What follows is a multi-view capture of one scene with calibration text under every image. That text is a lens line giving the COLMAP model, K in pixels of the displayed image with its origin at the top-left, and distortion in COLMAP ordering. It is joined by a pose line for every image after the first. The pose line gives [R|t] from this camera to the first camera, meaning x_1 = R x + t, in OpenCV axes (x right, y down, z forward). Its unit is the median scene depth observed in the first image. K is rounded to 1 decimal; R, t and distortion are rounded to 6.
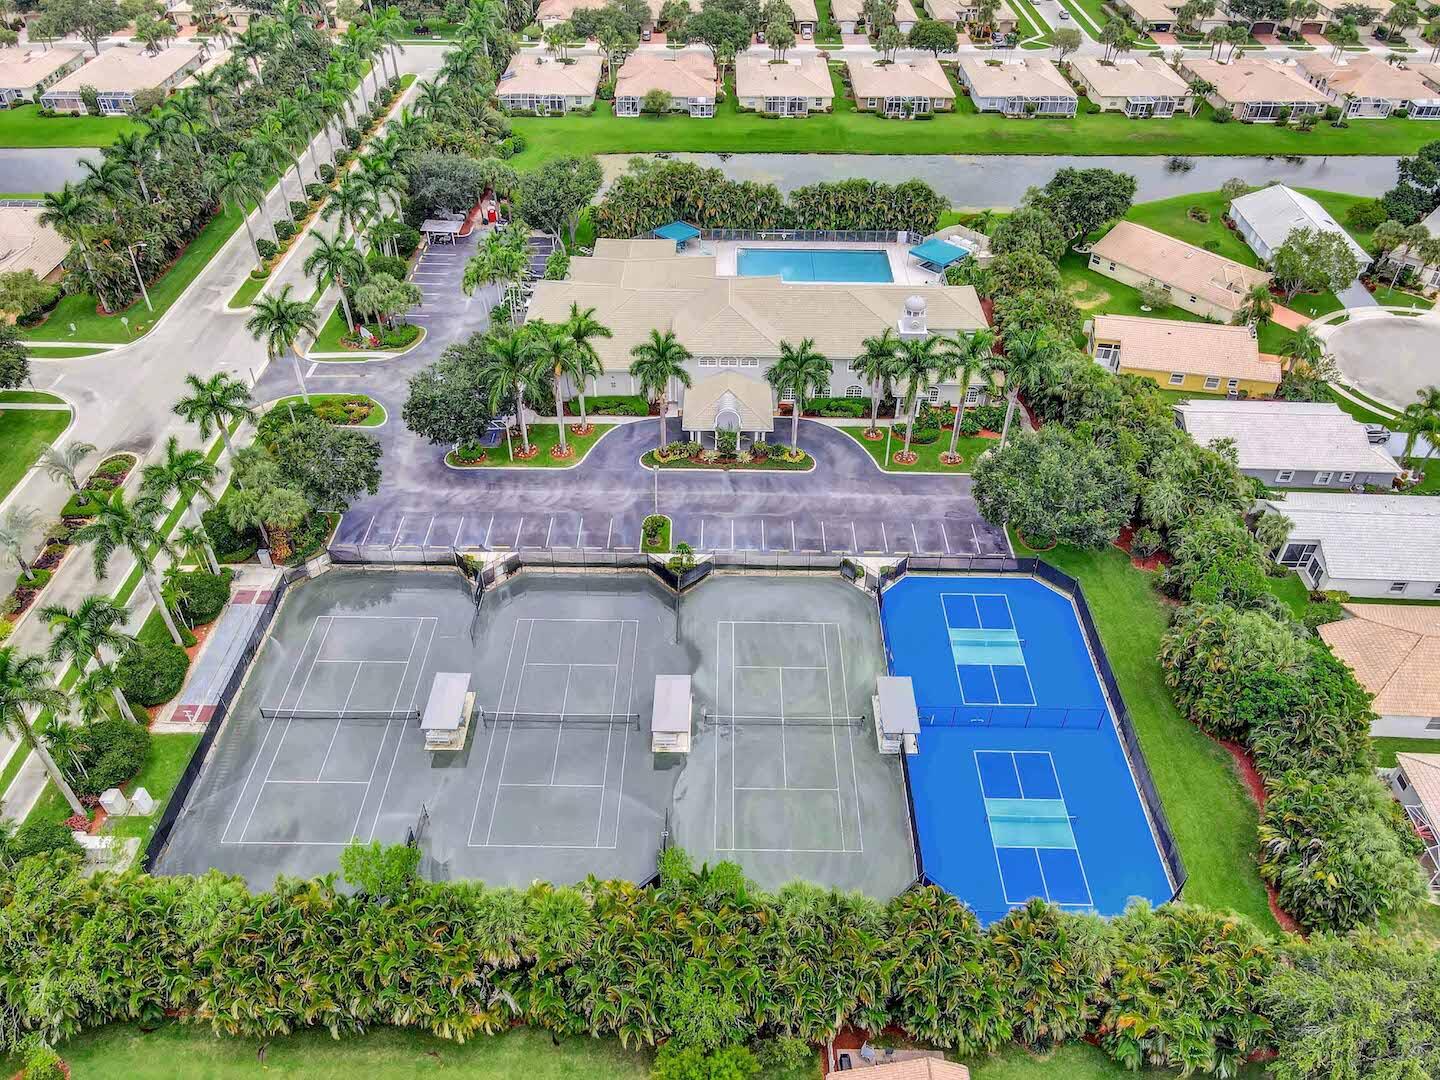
lens RADIAL K [[1049.1, 0, 713.0], [0, 1049.1, 529.4], [0, 0, 1]] dist [0.022180, -0.009786]
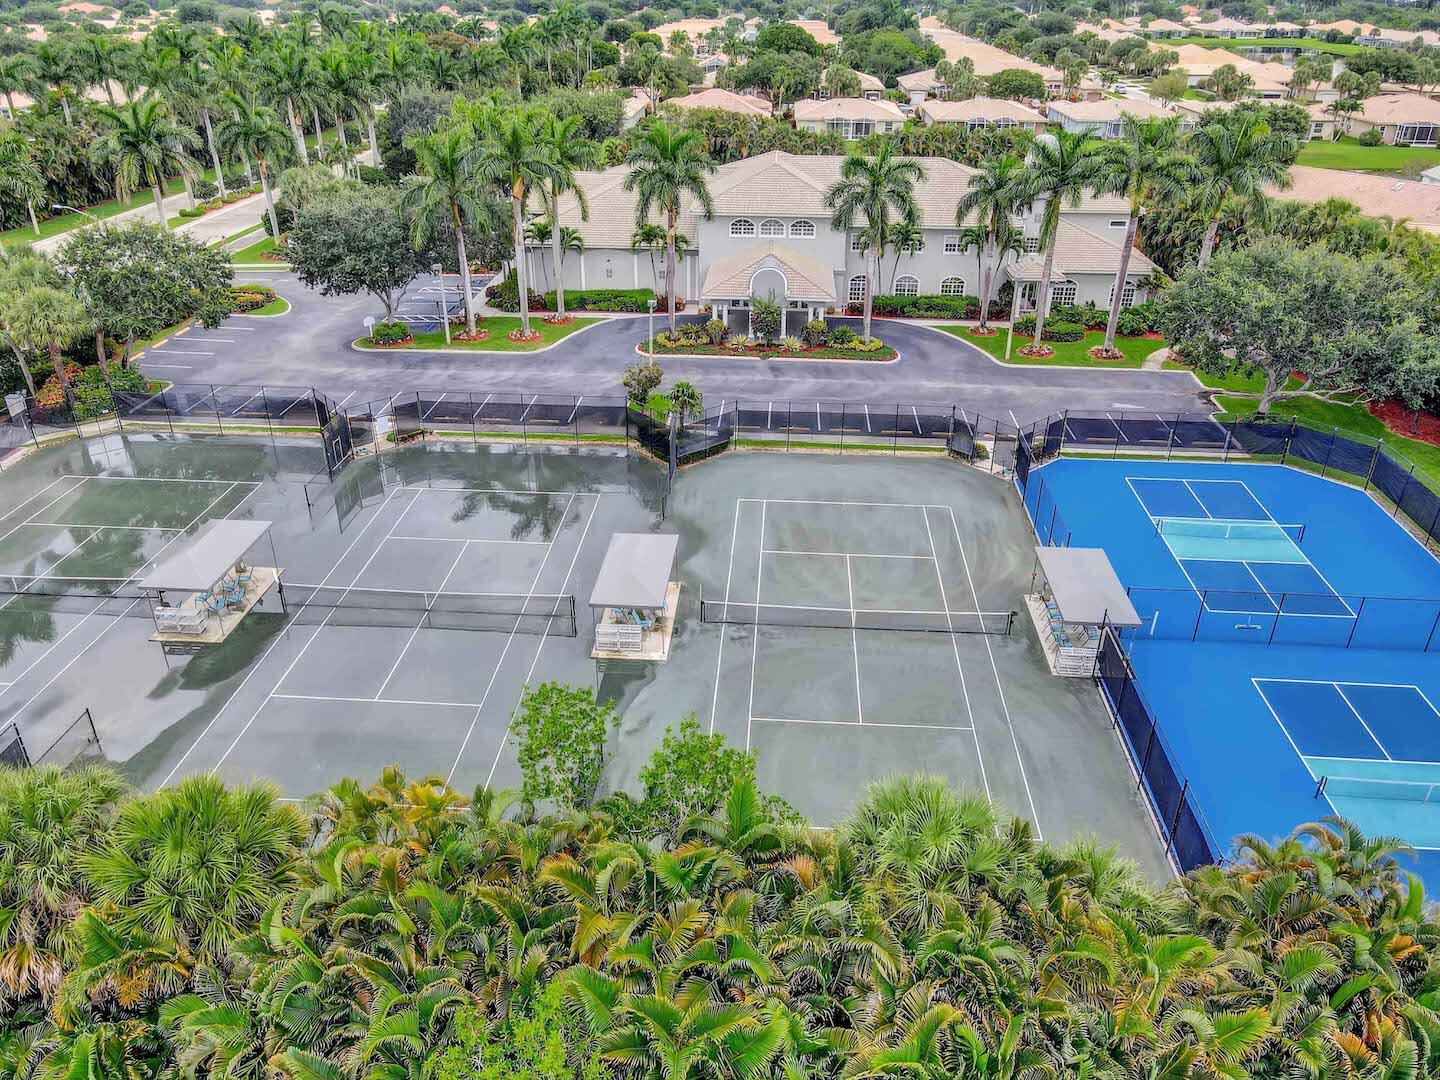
lens RADIAL K [[1049.1, 0, 714.1], [0, 1049.1, 543.8], [0, 0, 1]] dist [0.022180, -0.009786]
pose [[0.998321, 0.025611, -0.051962, 0.015922], [-0.035014, 0.981349, -0.189019, 0.159470], [0.046152, 0.190521, 0.980598, 0.317899]]
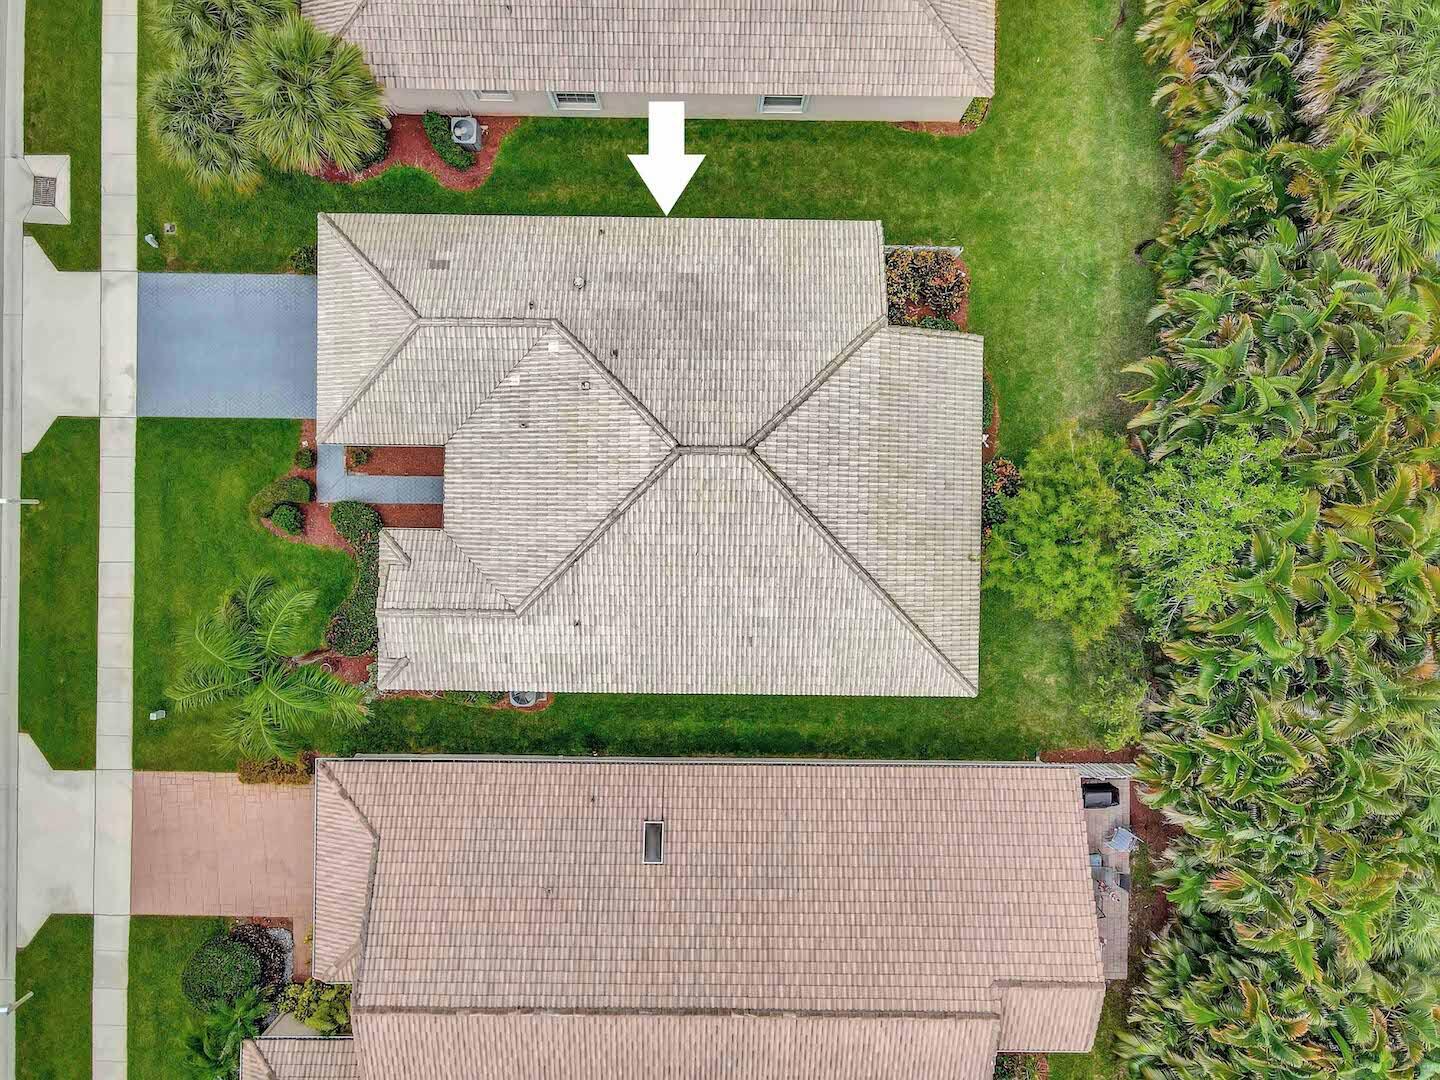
lens RADIAL K [[1049.1, 0, 715.3], [0, 1049.1, 536.4], [0, 0, 1]] dist [0.022180, -0.009786]
pose [[0.001191, 0.999988, 0.004682, -0.003992], [-0.642521, -0.002823, 0.766263, 0.109869], [0.766268, -0.003920, 0.642510, 0.249031]]
